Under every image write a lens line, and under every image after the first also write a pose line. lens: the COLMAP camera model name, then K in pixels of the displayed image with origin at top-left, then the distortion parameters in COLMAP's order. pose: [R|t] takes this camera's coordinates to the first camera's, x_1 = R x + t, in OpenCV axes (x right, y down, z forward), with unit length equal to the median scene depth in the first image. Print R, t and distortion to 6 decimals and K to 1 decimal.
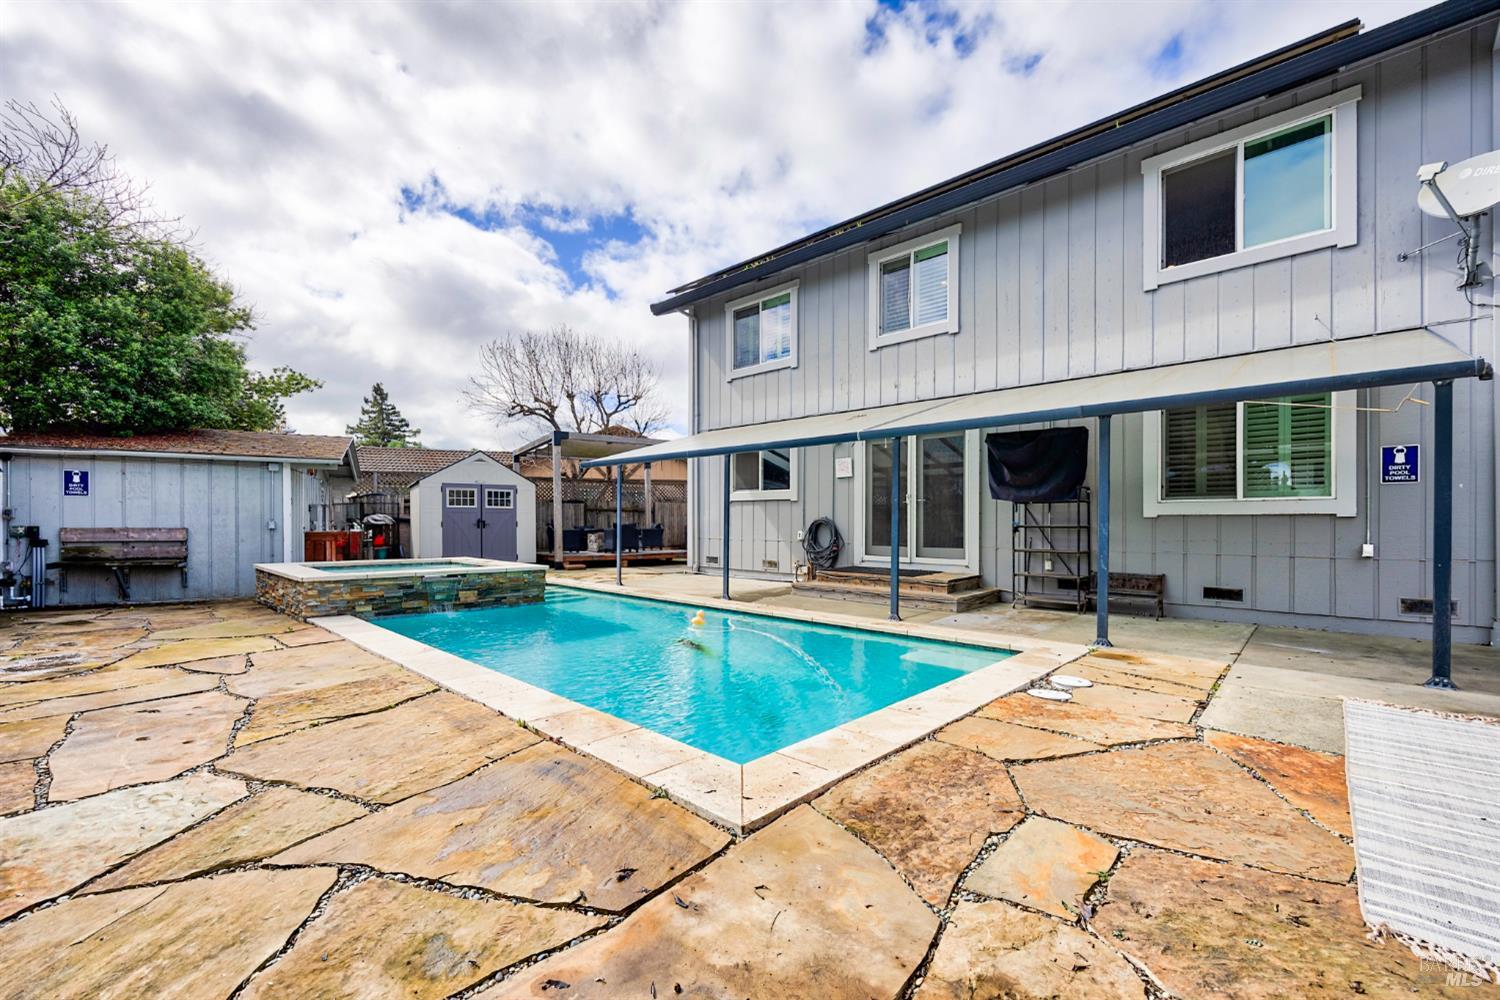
lens RADIAL K [[616.1, 0, 810.8], [0, 616.1, 524.4], [0, 0, 1]] dist [-0.000170, -0.000107]
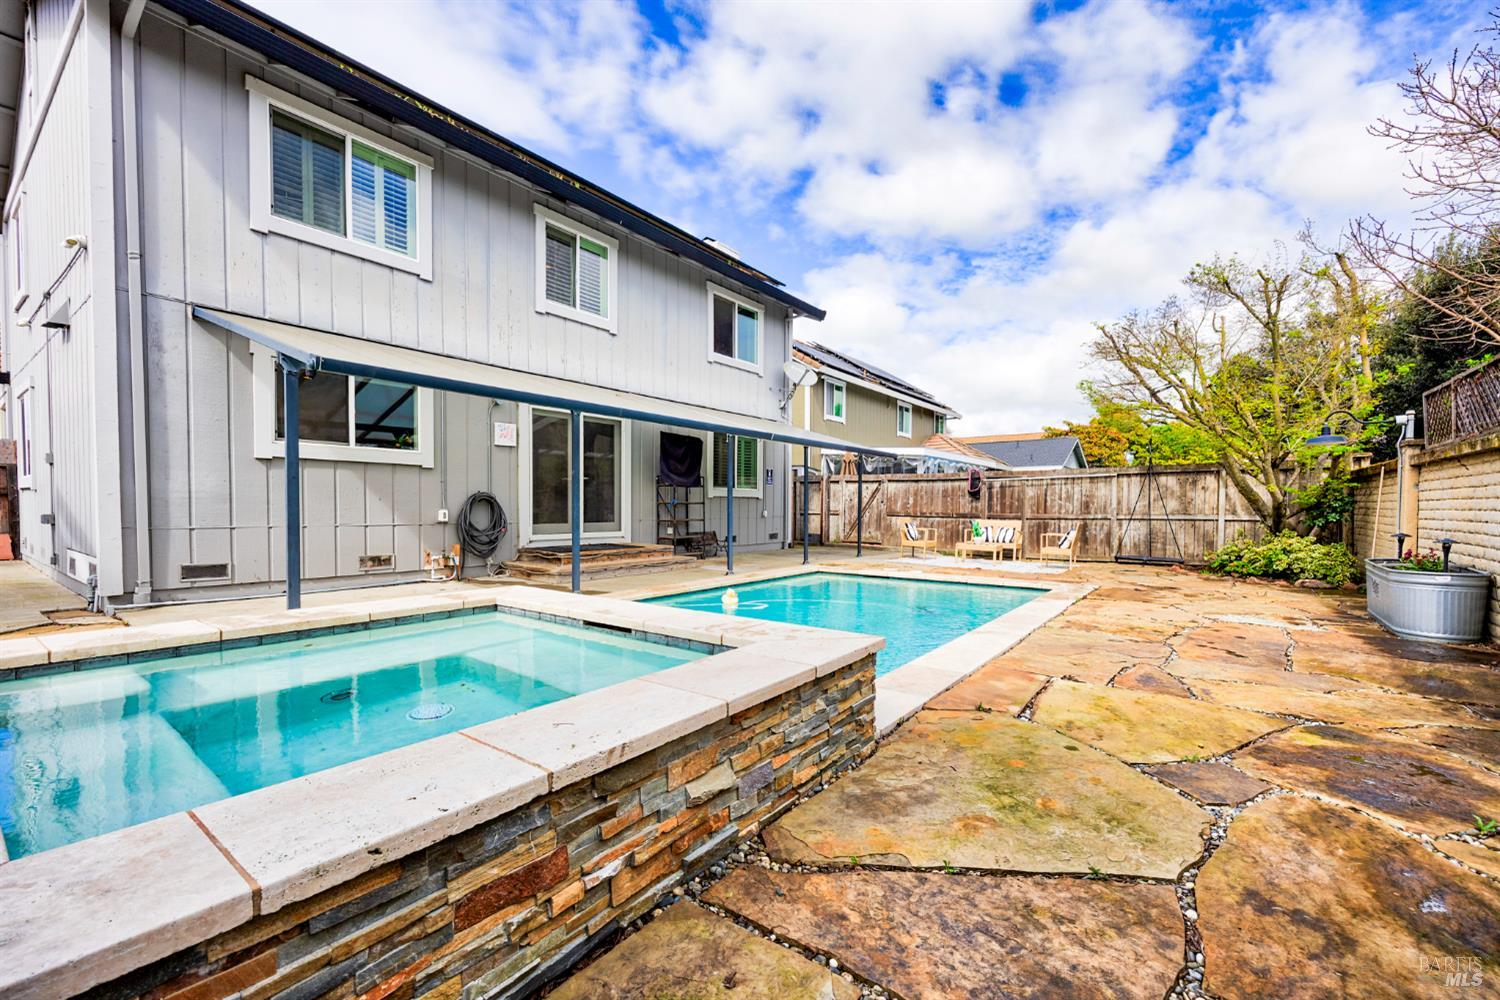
lens RADIAL K [[616.1, 0, 756.4], [0, 616.1, 512.5], [0, 0, 1]] dist [-0.000170, -0.000107]
pose [[-0.074199, -0.022854, 0.996982, -0.843477], [-0.011842, 0.999687, 0.022034, -0.007233], [-0.997173, -0.010171, -0.074446, 0.738172]]
